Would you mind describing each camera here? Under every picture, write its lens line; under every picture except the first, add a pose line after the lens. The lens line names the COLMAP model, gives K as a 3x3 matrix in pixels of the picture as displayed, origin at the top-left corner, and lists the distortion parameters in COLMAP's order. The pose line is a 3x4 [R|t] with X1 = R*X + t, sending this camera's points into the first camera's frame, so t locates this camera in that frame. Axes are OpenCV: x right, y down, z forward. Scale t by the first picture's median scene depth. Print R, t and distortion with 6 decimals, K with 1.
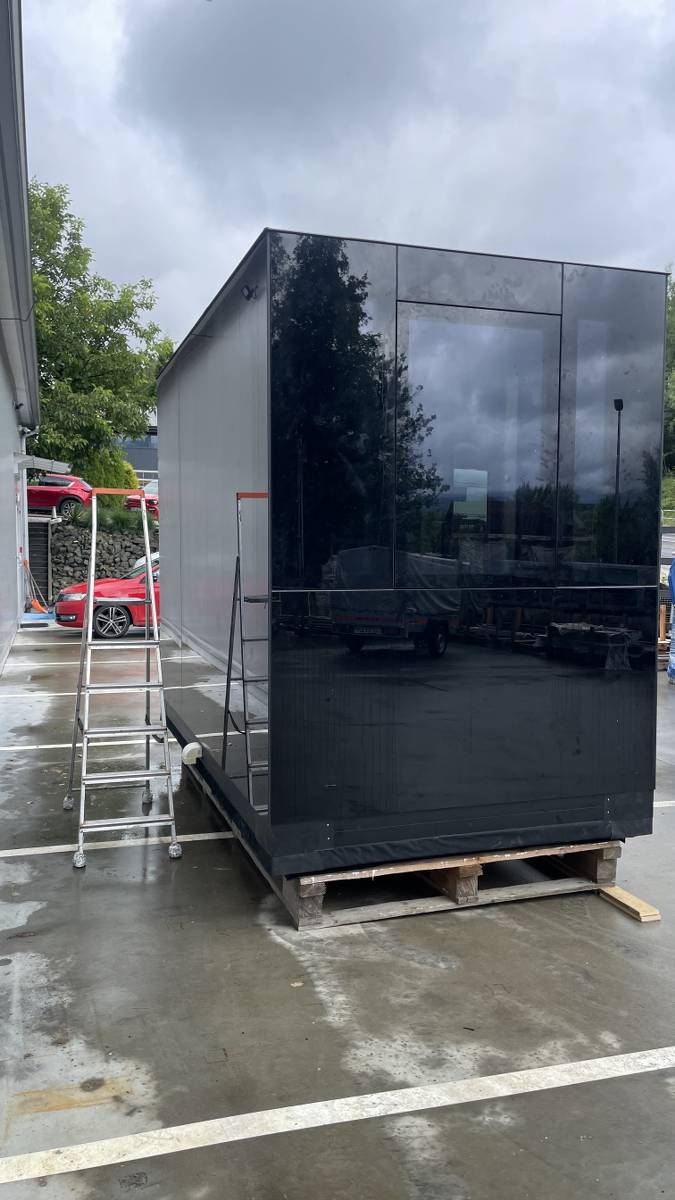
lens RADIAL K [[901.9, 0, 337.5], [0, 901.9, 600.0], [0, 0, 1]] dist [0.088514, -0.120629]
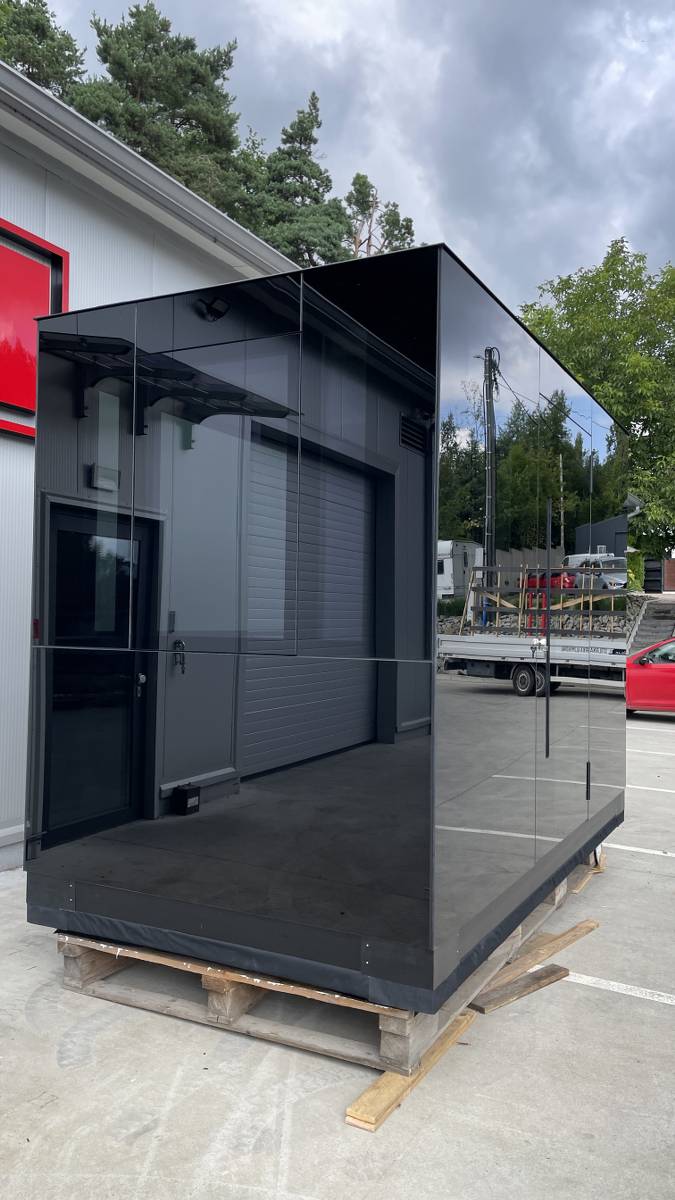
lens RADIAL K [[899.4, 0, 342.9], [0, 899.4, 598.8], [0, 0, 1]] dist [0.095355, -0.124774]
pose [[0.699208, -0.009149, -0.714860, 0.813695], [-0.056605, 0.996070, -0.068114, -0.012725], [0.712674, 0.088090, 0.695943, 0.433757]]
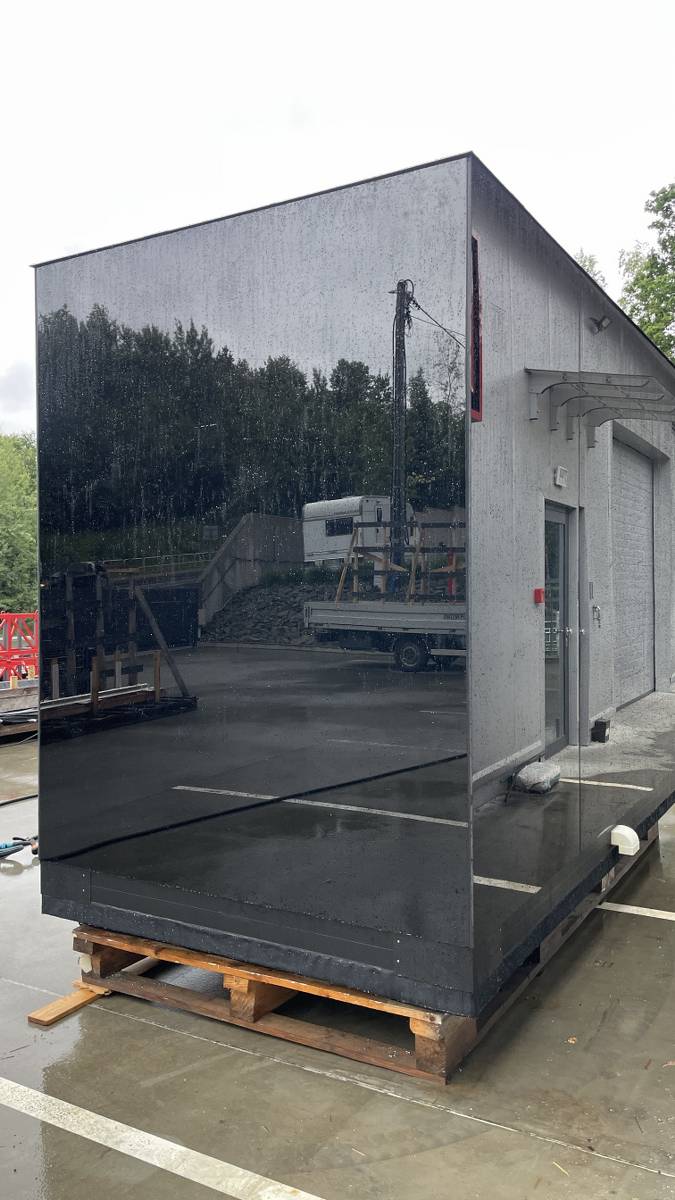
lens RADIAL K [[899.4, 0, 342.9], [0, 899.4, 598.8], [0, 0, 1]] dist [0.095355, -0.124774]
pose [[0.642326, -0.000430, -0.766432, 0.943660], [-0.033550, 0.999026, -0.028677, -0.057872], [0.765697, 0.044134, 0.641685, 1.187401]]
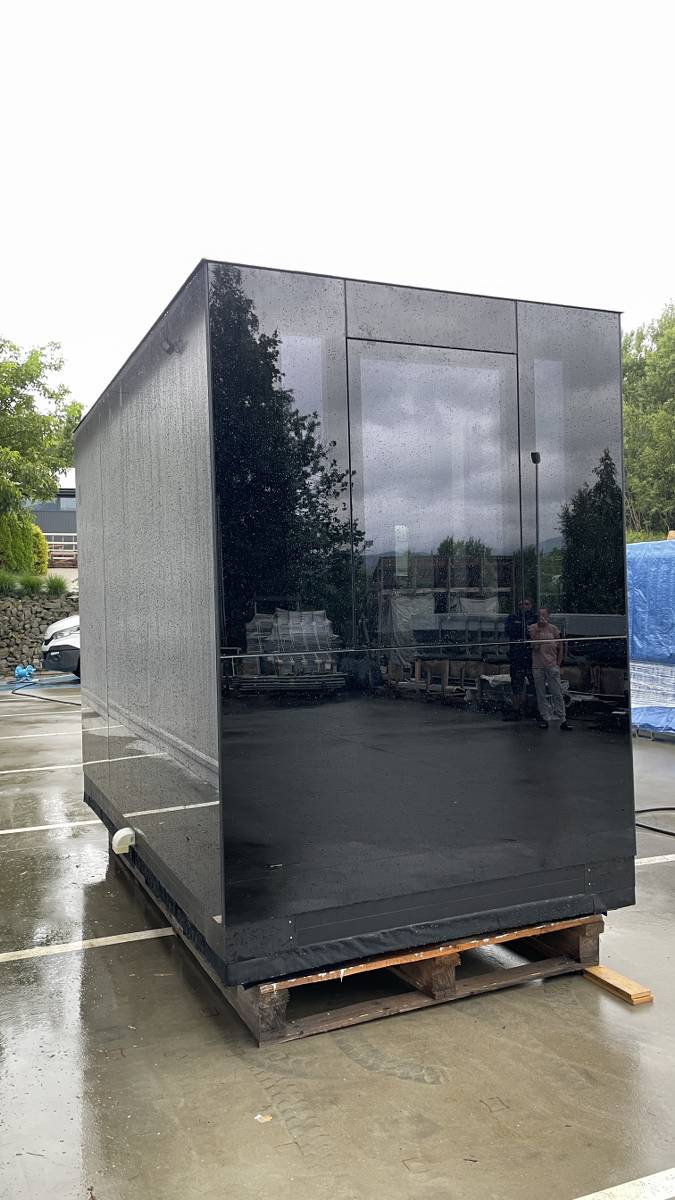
lens RADIAL K [[904.5, 0, 337.5], [0, 904.5, 594.8], [0, 0, 1]] dist [0.058477, -0.070464]
pose [[0.995184, -0.031046, 0.092973, -0.032640], [0.037352, 0.997062, -0.066881, -0.006049], [-0.090624, 0.070032, 0.993420, 0.086948]]
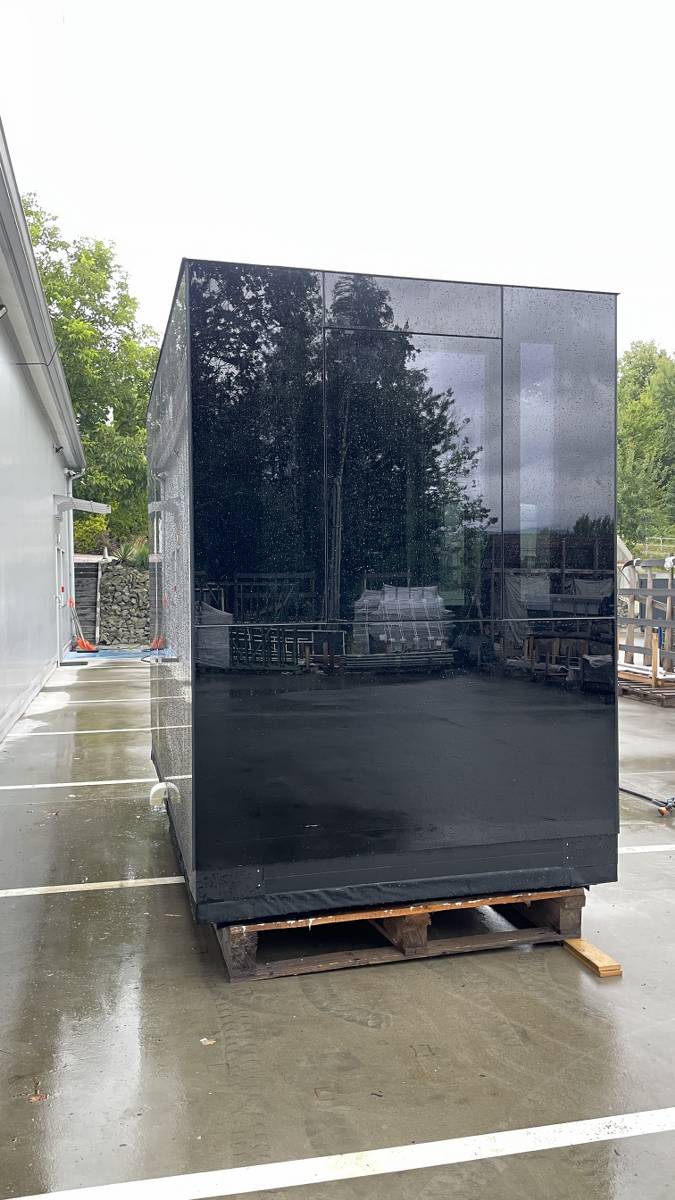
lens RADIAL K [[899.4, 0, 342.9], [0, 899.4, 598.8], [0, 0, 1]] dist [0.095355, -0.124774]
pose [[0.997956, -0.012614, -0.062645, 0.126356], [0.010037, 0.999097, -0.041289, 0.001478], [0.063110, 0.040576, 0.997181, 0.034776]]
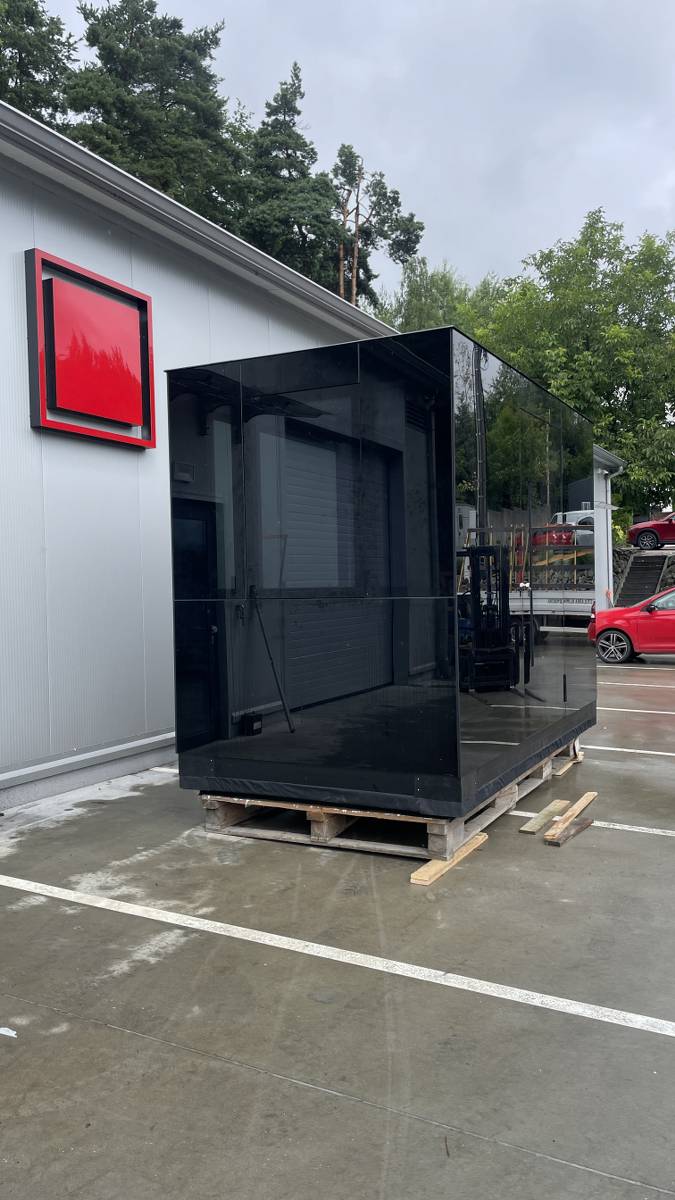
lens RADIAL K [[899.4, 0, 342.9], [0, 899.4, 598.8], [0, 0, 1]] dist [0.095355, -0.124774]
pose [[0.703776, -0.006291, -0.710394, 1.048915], [-0.021674, 0.999305, -0.030322, 0.023417], [0.710091, 0.036737, 0.703151, 0.099995]]
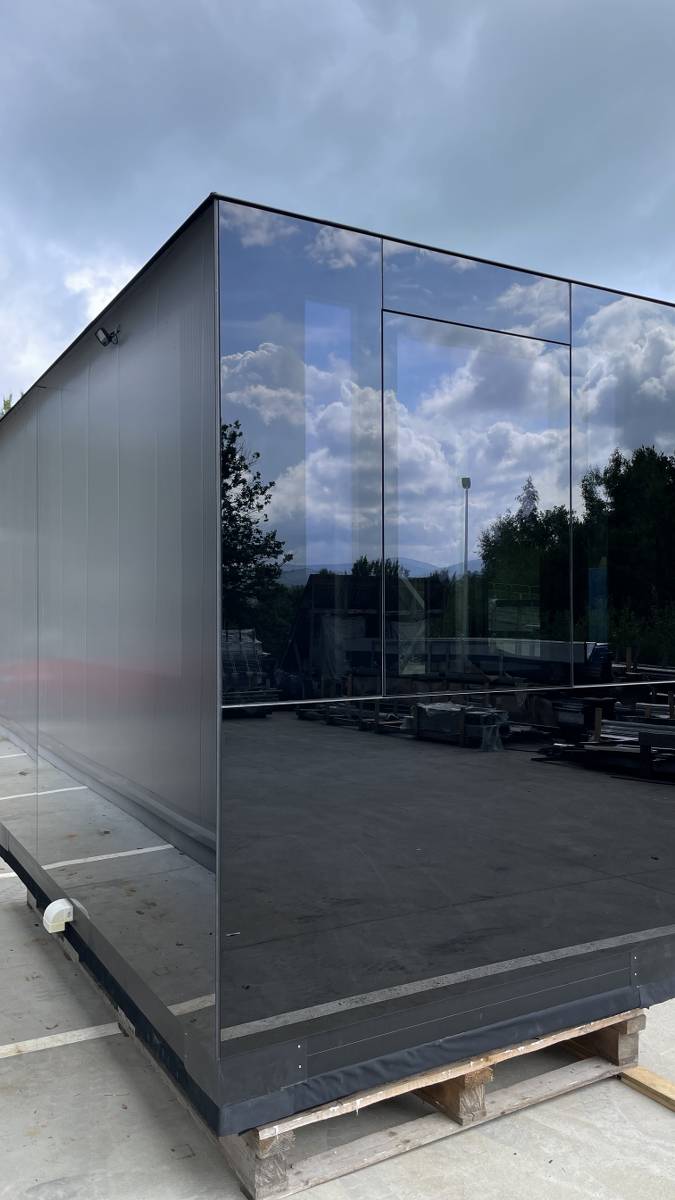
lens RADIAL K [[918.9, 0, 355.7], [0, 918.9, 604.9], [0, 0, 1]] dist [-0.005129, -0.000548]
pose [[0.977608, 0.000461, 0.210433, -0.101683], [0.015146, 0.997250, -0.072547, -0.028798], [-0.209888, 0.074110, 0.974913, 0.260132]]
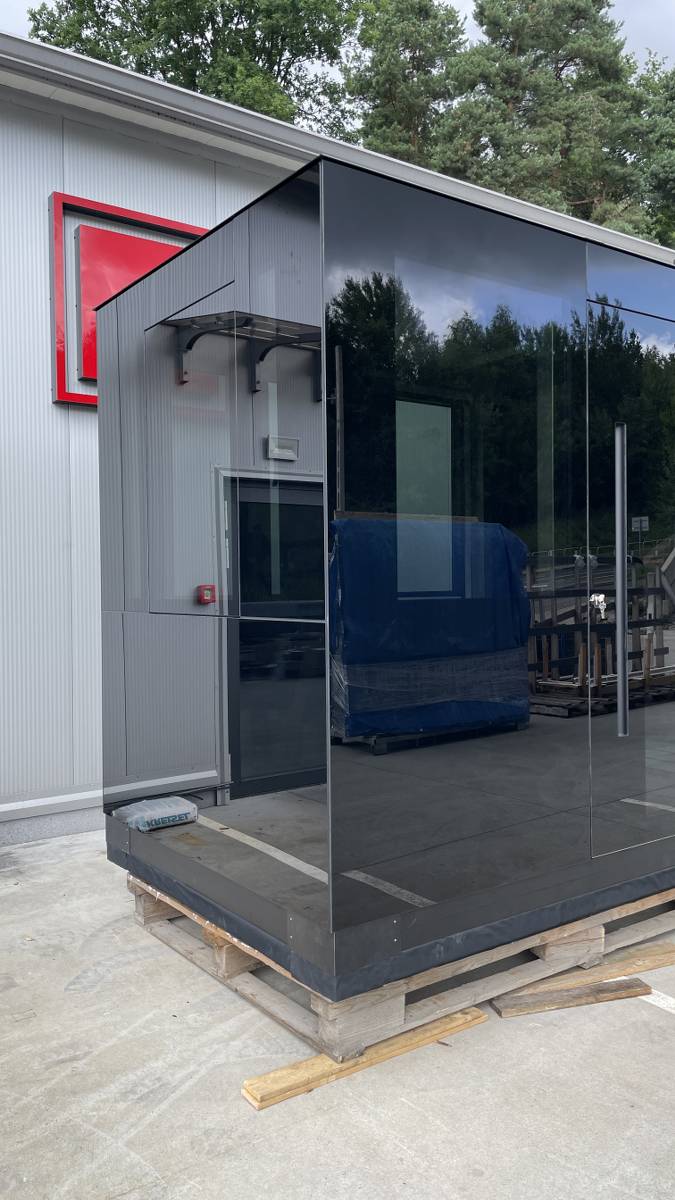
lens RADIAL K [[899.4, 0, 342.9], [0, 899.4, 598.8], [0, 0, 1]] dist [0.095355, -0.124774]
pose [[0.306419, 0.008175, -0.951861, 0.955268], [-0.043378, 0.999044, -0.005384, -0.027430], [0.950908, 0.042939, 0.306481, 0.750359]]
